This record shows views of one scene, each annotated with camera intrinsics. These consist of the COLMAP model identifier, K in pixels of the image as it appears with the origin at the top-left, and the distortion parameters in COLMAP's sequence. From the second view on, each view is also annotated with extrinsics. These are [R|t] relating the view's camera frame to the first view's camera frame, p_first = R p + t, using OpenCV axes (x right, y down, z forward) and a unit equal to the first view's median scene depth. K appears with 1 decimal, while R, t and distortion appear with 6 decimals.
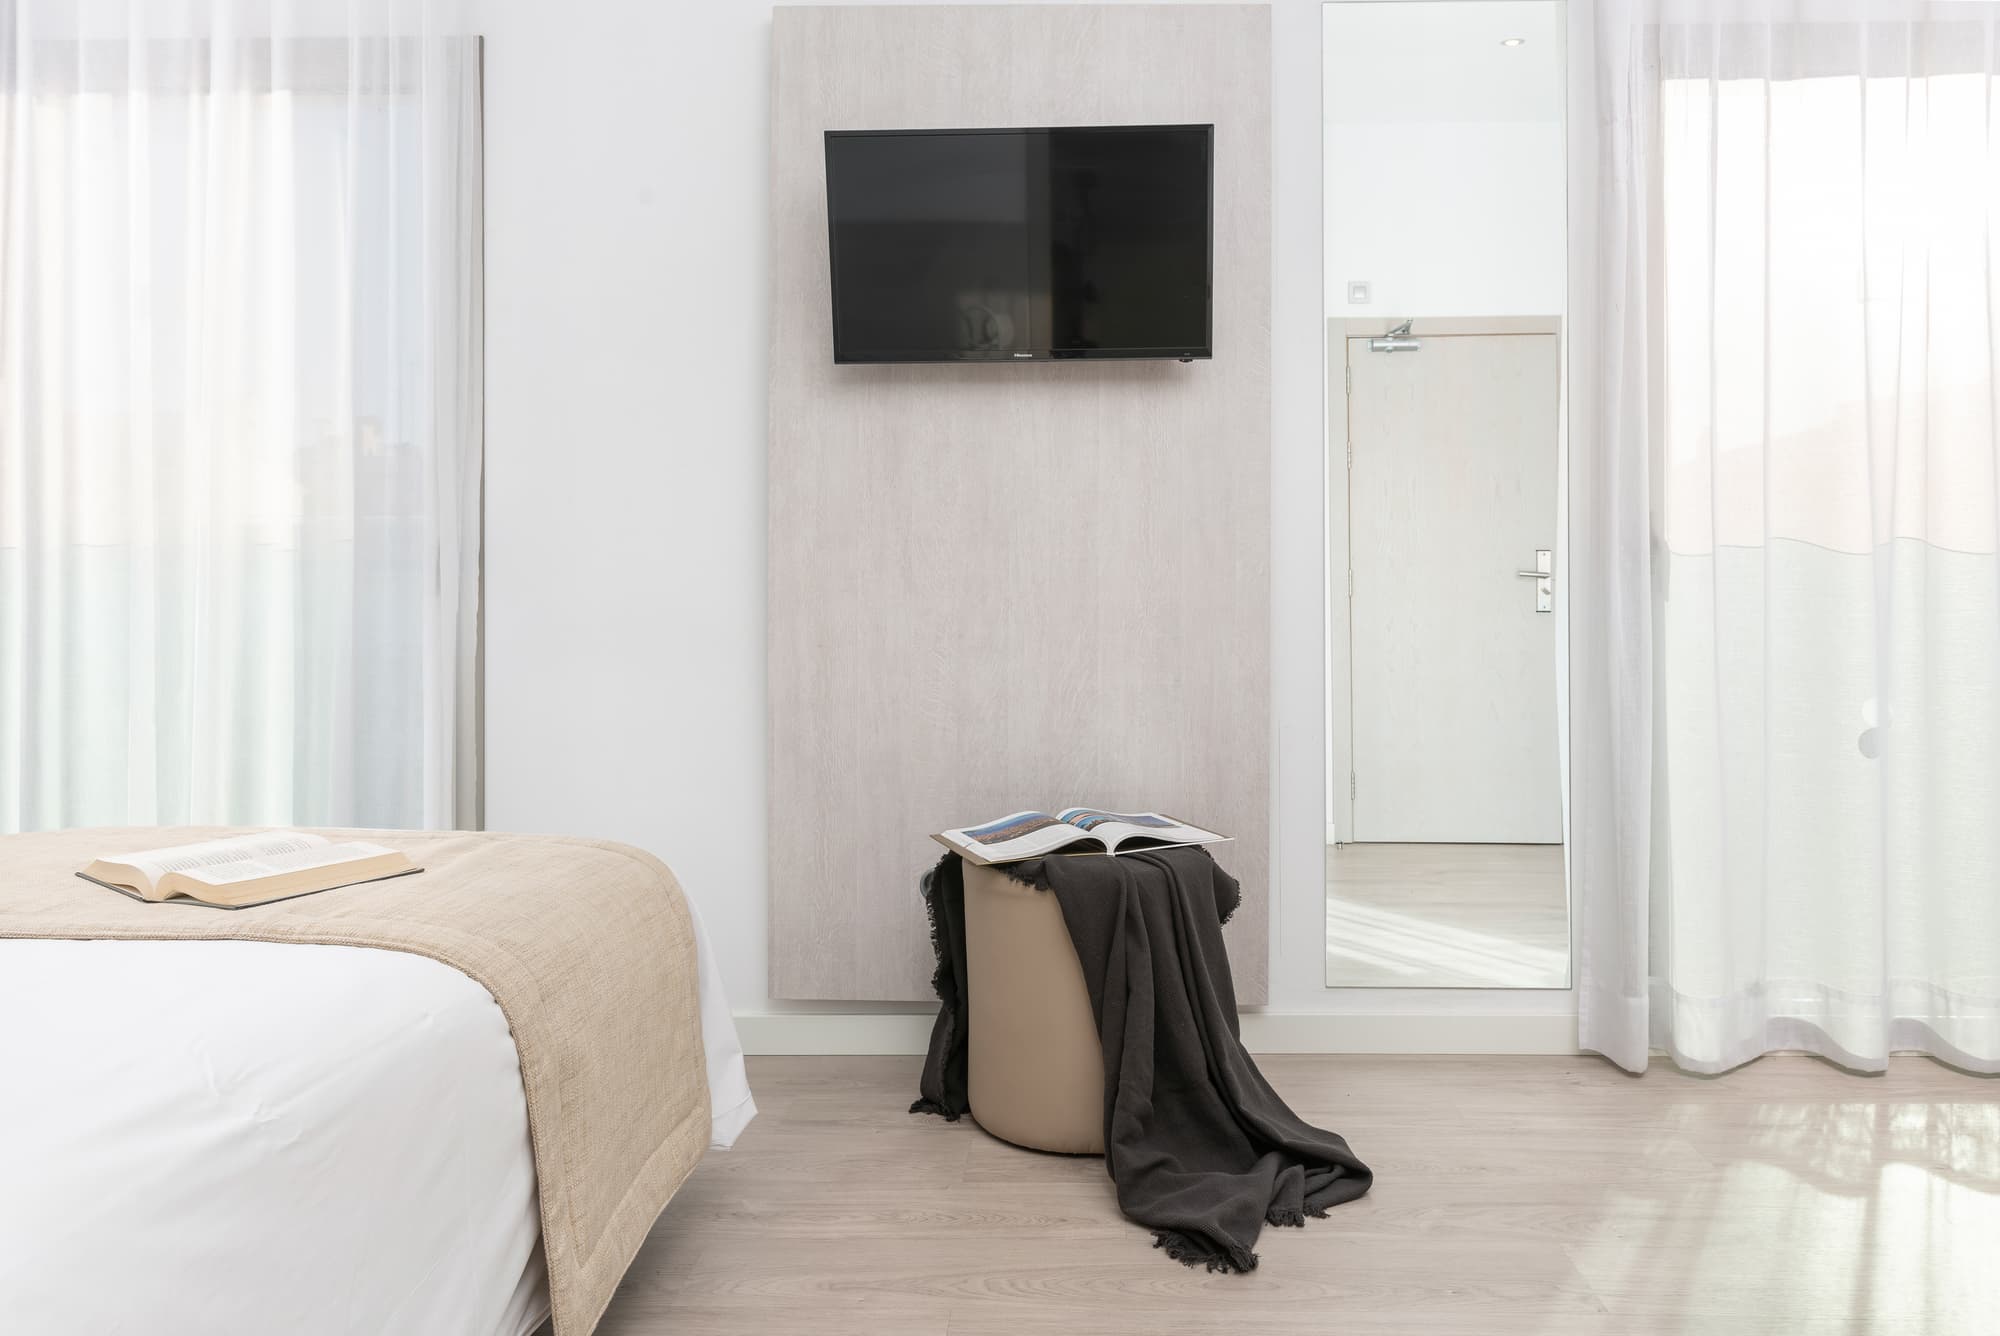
lens RADIAL K [[1382.9, 0, 1000.7], [0, 1382.9, 613.0], [0, 0, 1]] dist [0.001637, 0.000347]
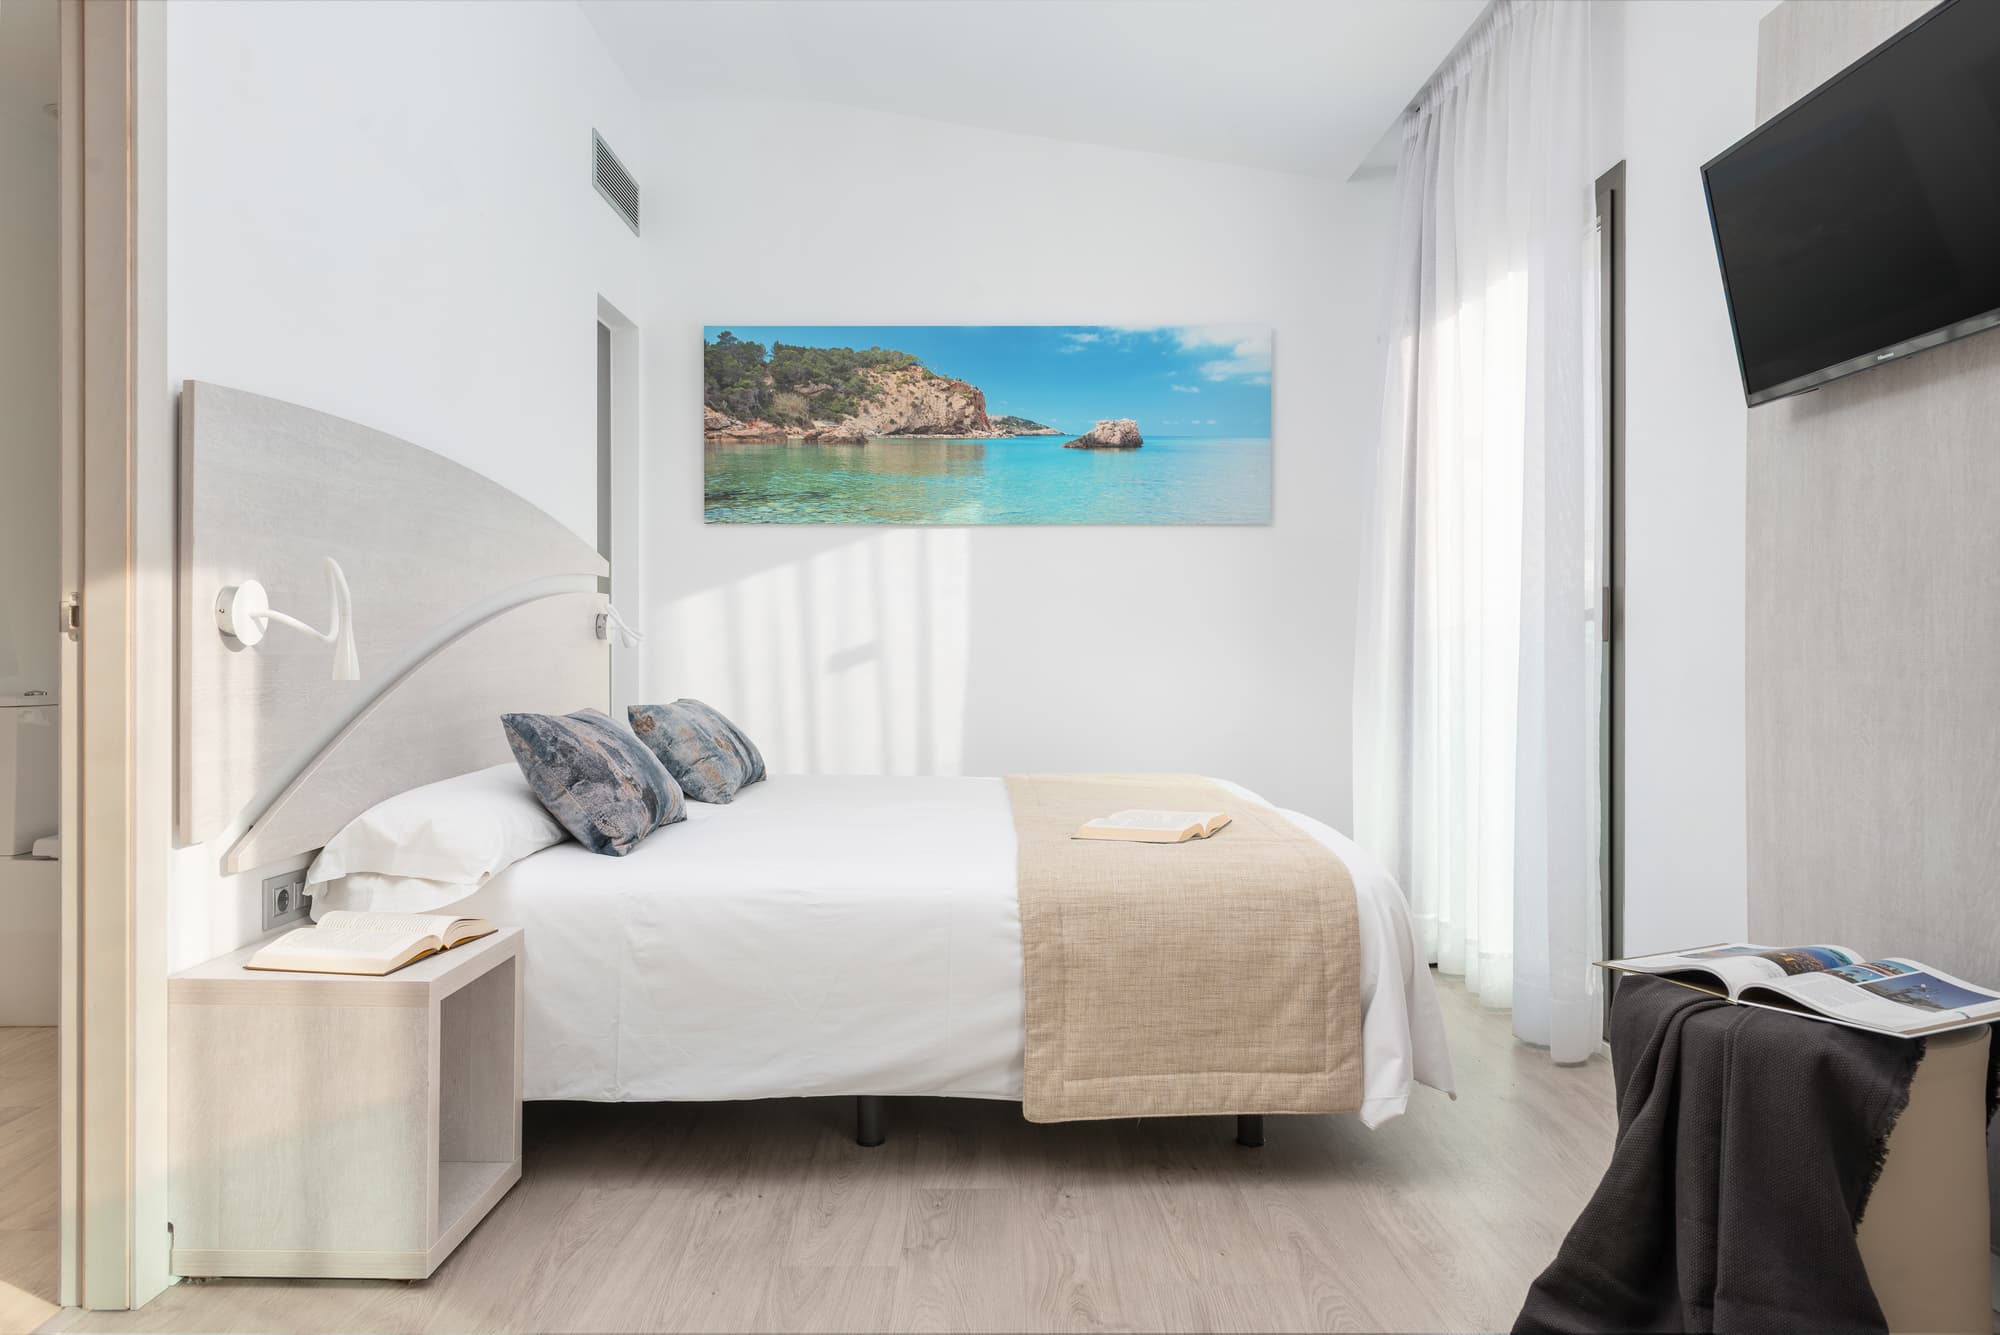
lens RADIAL K [[1337.5, 0, 997.1], [0, 1337.5, 642.8], [0, 0, 1]] dist [0.003483, -0.002249]
pose [[0.039448, 0.000579, -0.999221, 0.952421], [0.004883, 0.999988, 0.000772, -0.039338], [0.999210, -0.004910, 0.039445, 0.623241]]
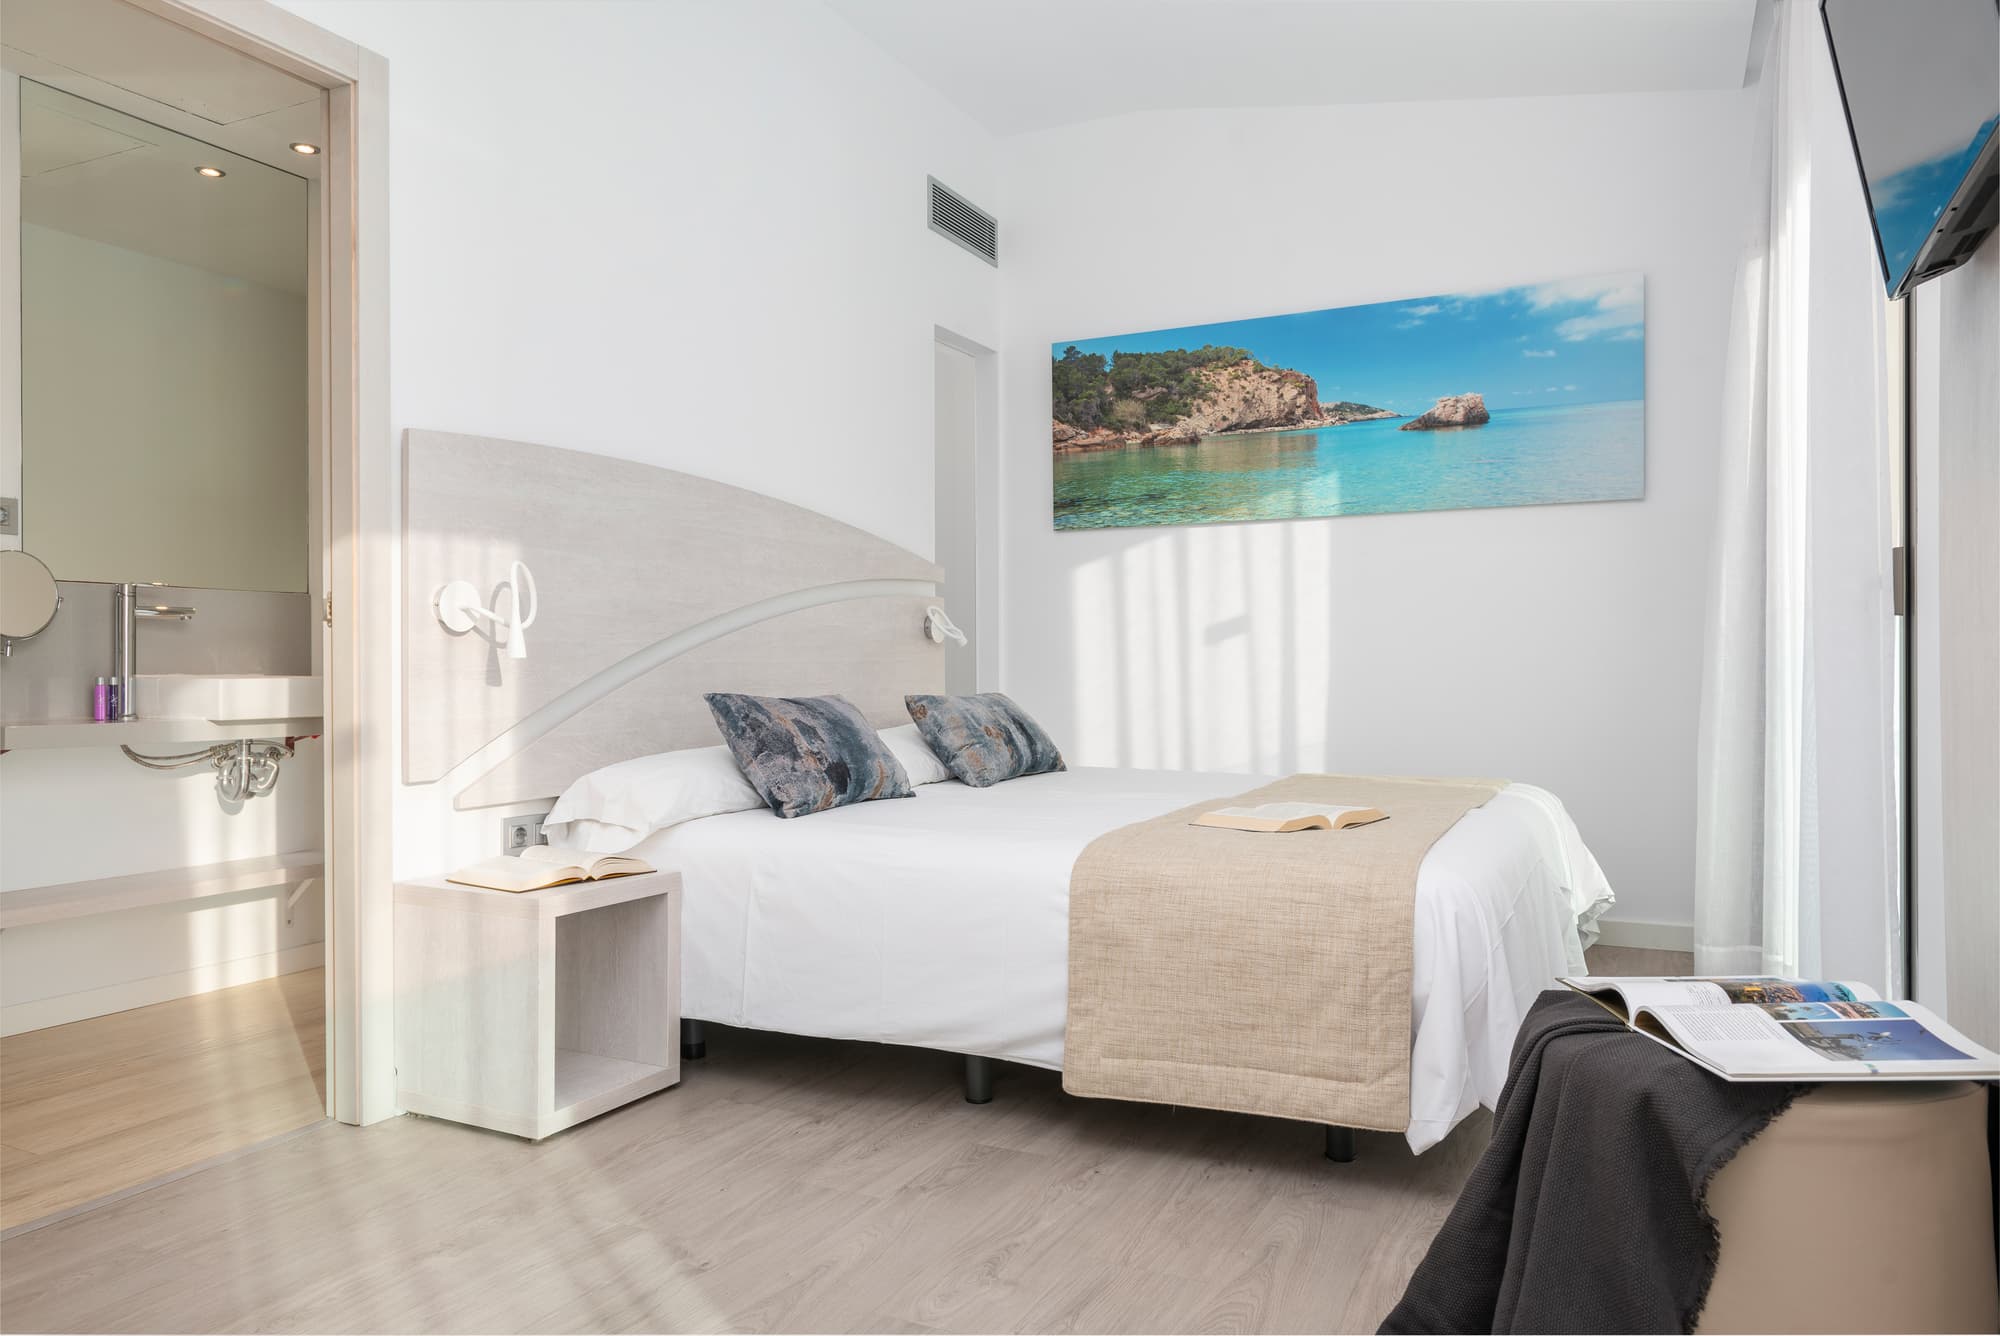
lens RADIAL K [[1334.9, 0, 1000.0], [0, 1334.9, 668.0], [0, 0, 1]] dist [0.001620, 0.000596]
pose [[-0.407961, 0.005617, -0.912982, 0.886823], [0.010477, 0.999944, 0.001471, 0.001322], [0.912939, -0.008965, -0.407997, 1.126913]]
